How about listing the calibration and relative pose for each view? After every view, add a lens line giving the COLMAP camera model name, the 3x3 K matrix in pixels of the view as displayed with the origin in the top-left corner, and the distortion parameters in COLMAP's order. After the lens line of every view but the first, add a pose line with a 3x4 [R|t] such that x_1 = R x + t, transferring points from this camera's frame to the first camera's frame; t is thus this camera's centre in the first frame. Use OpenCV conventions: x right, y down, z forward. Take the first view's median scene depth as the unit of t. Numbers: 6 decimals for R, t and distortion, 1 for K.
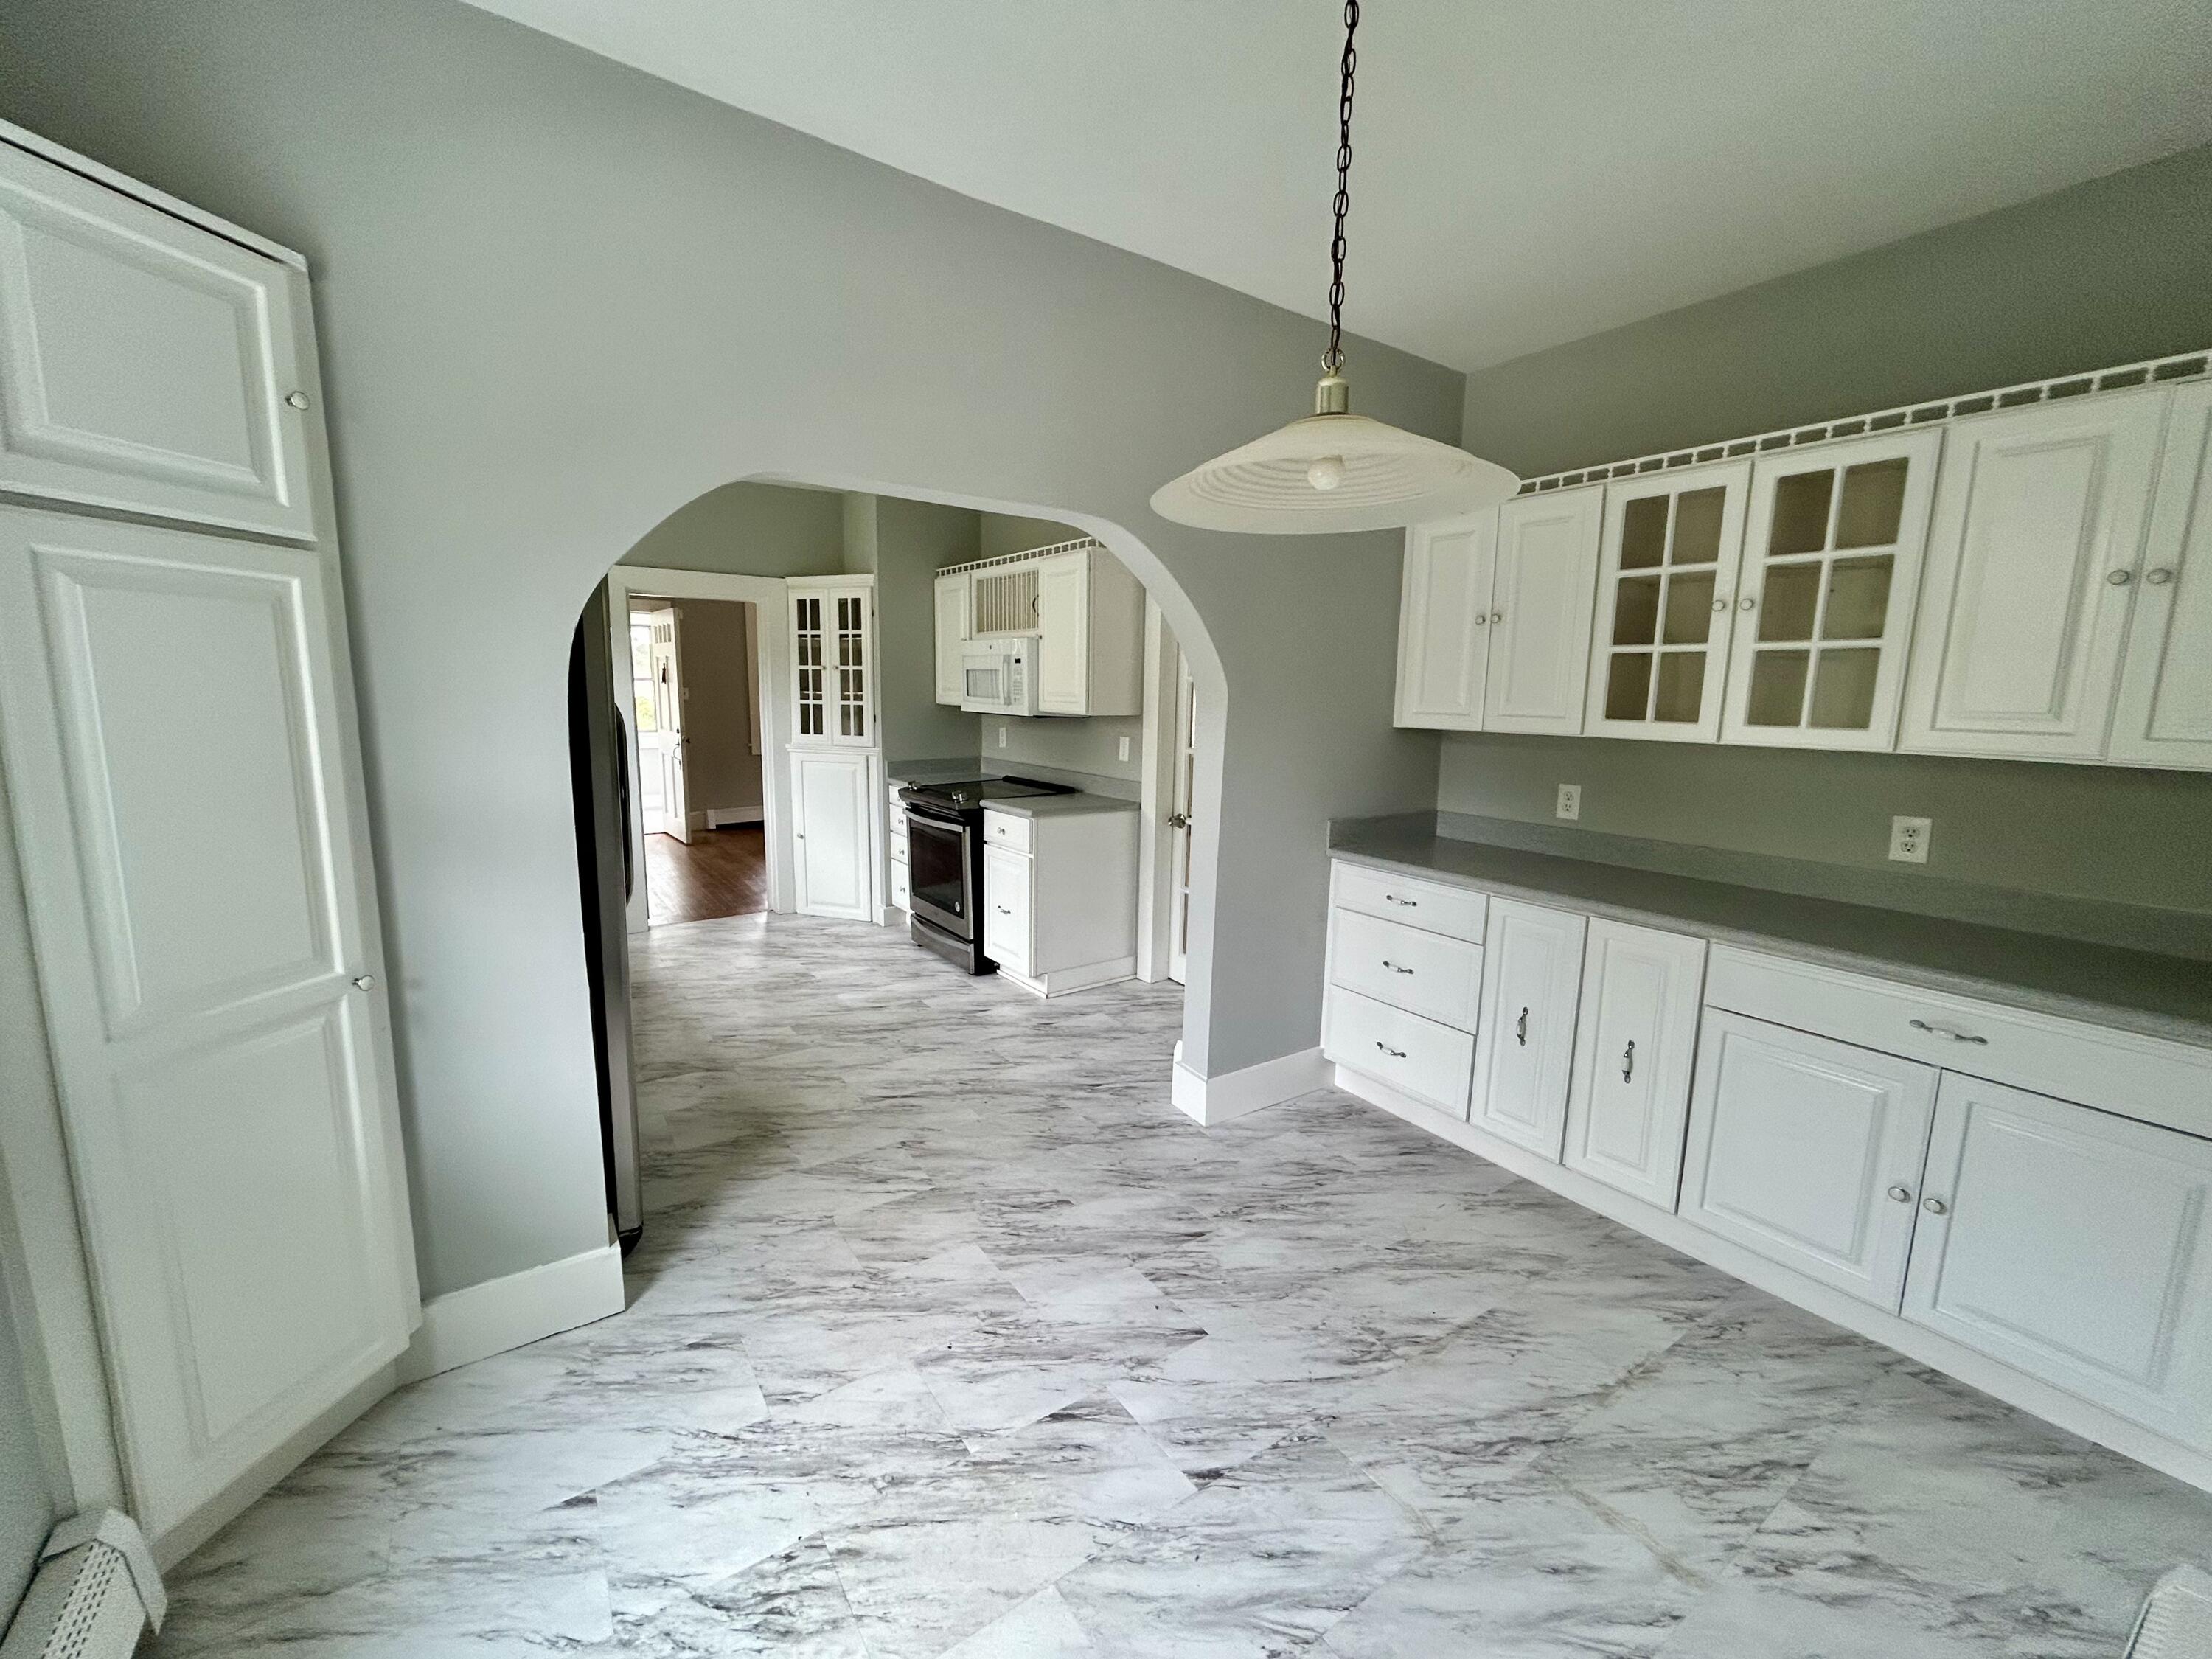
lens RADIAL K [[892.3, 0, 1105.6], [0, 892.3, 818.8], [0, 0, 1]] dist [-0.000817, 0.000040]
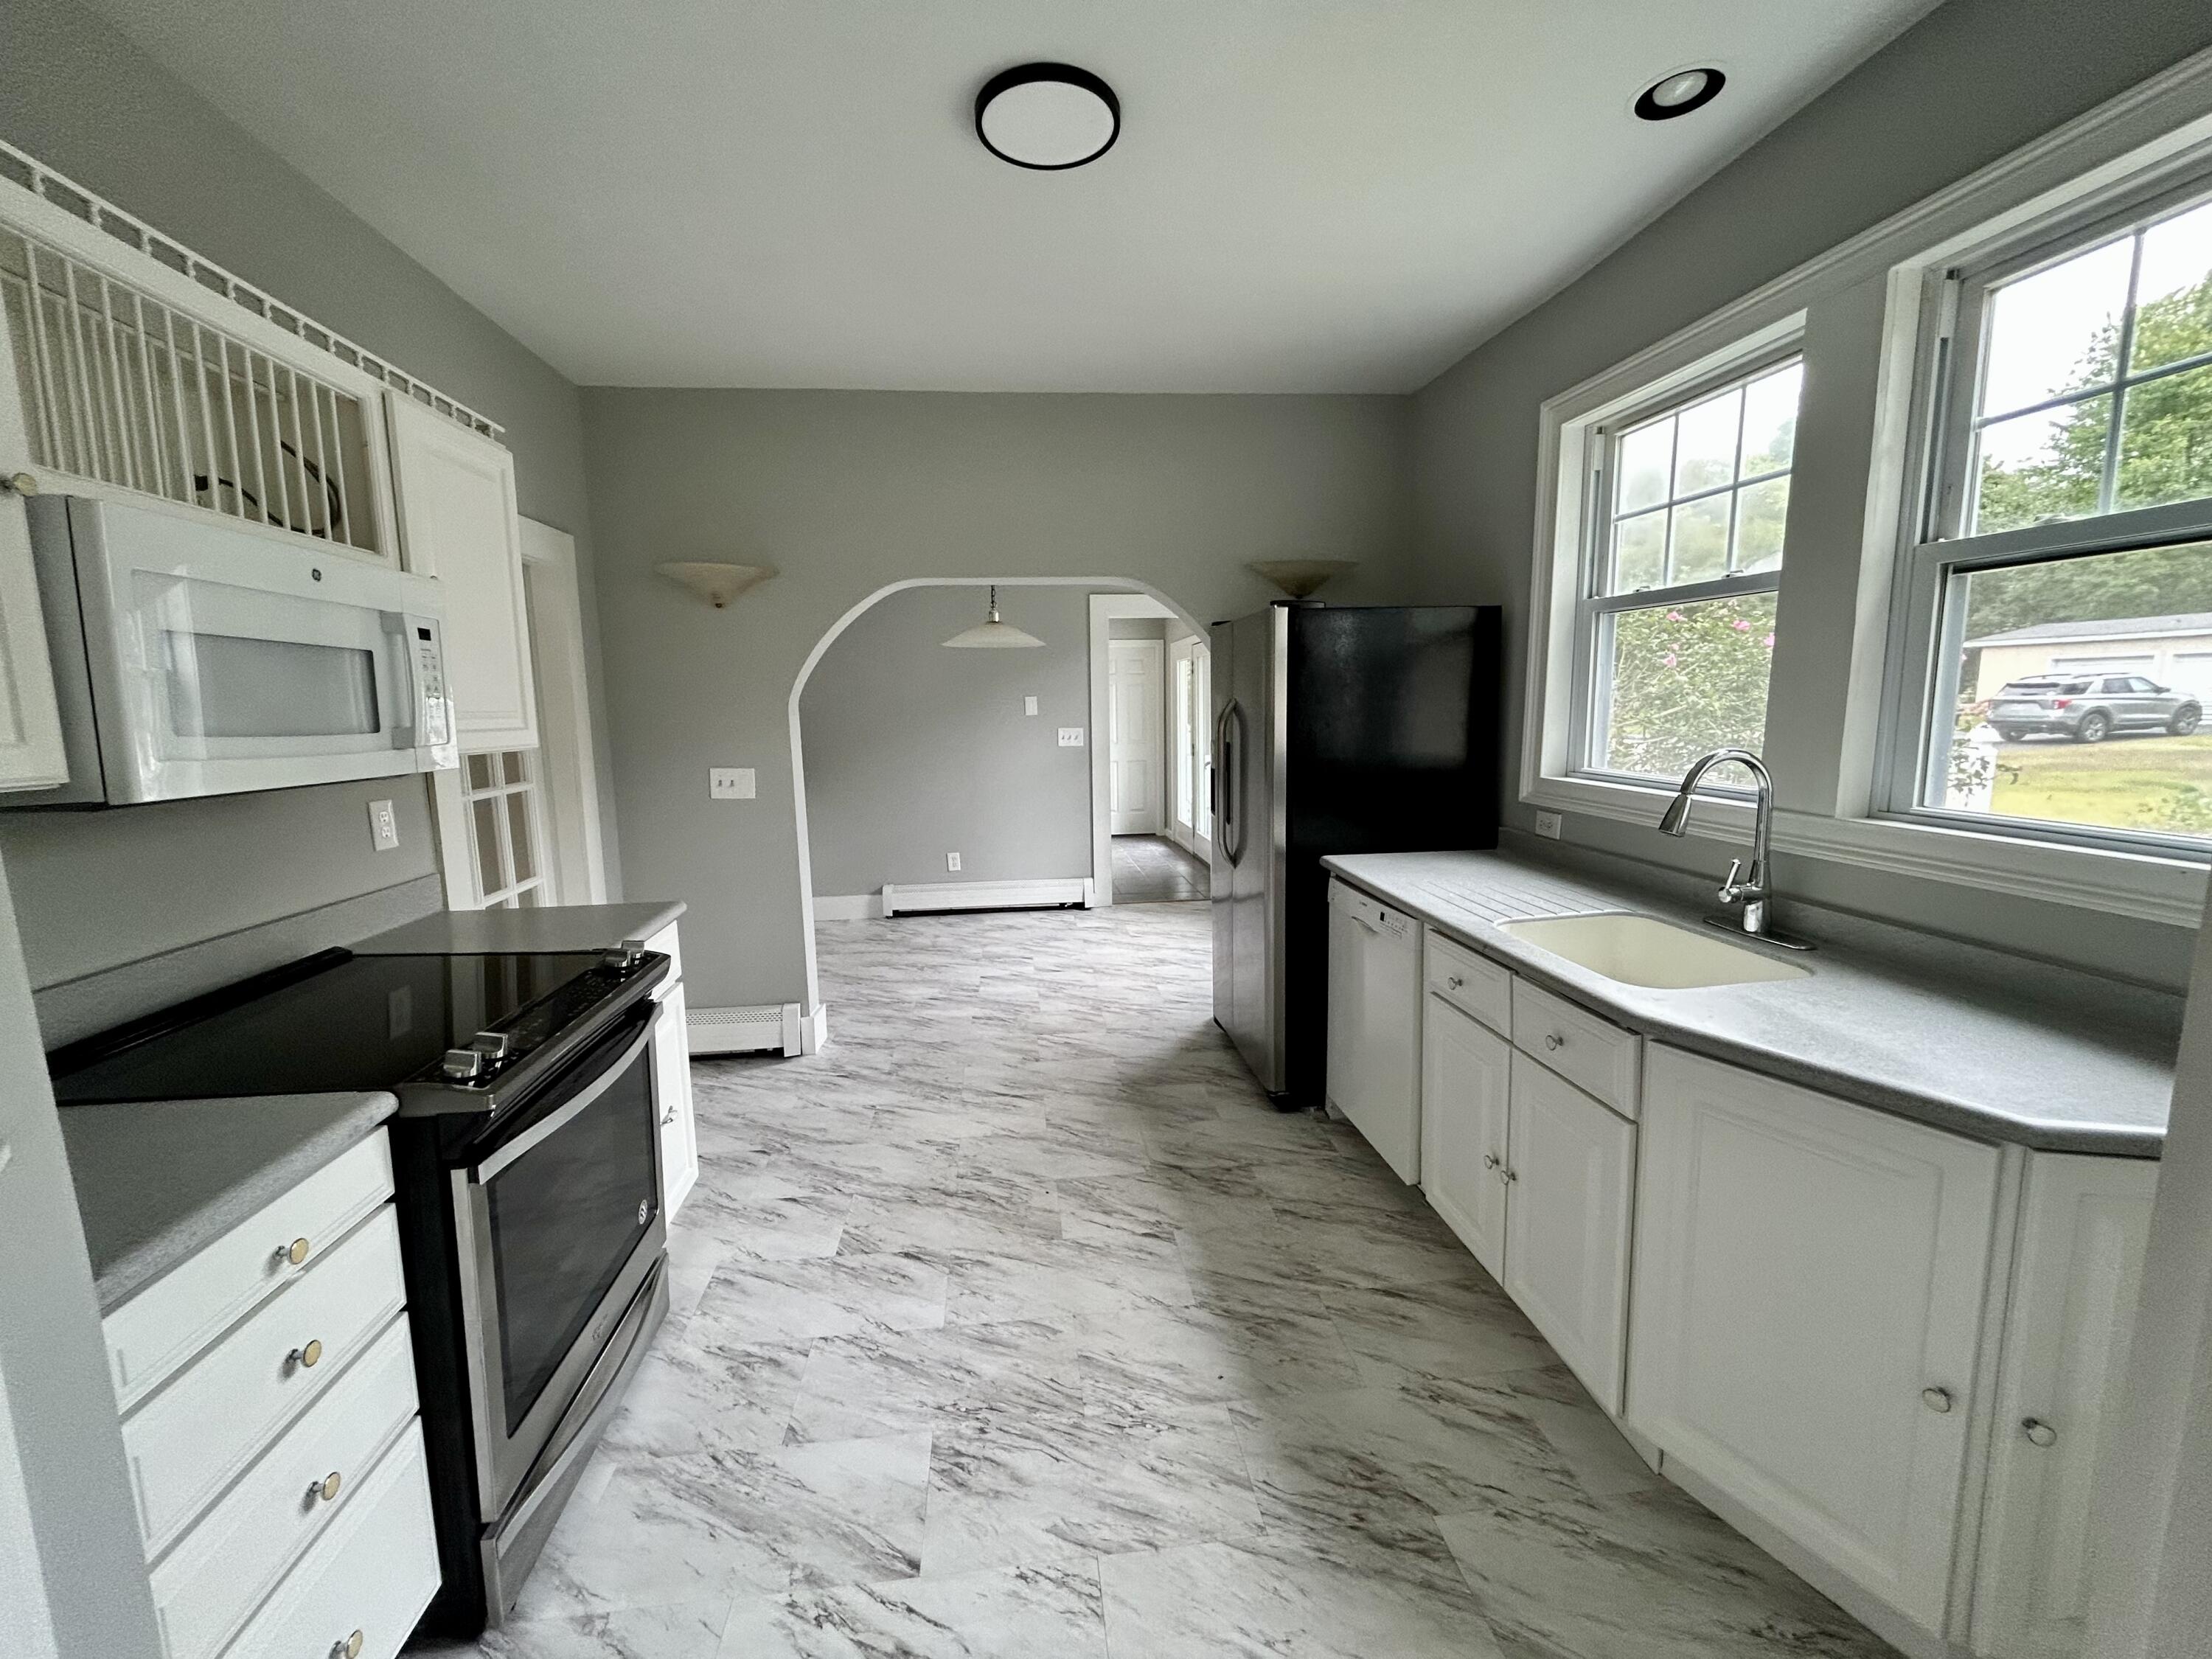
lens RADIAL K [[892.3, 0, 1102.1], [0, 892.3, 820.0], [0, 0, 1]] dist [-0.000817, 0.000040]
pose [[-0.879502, -0.065338, 0.471389, -0.930867], [0.069802, 0.962106, 0.263590, -0.306212], [-0.470749, 0.264732, -0.841613, 2.040450]]
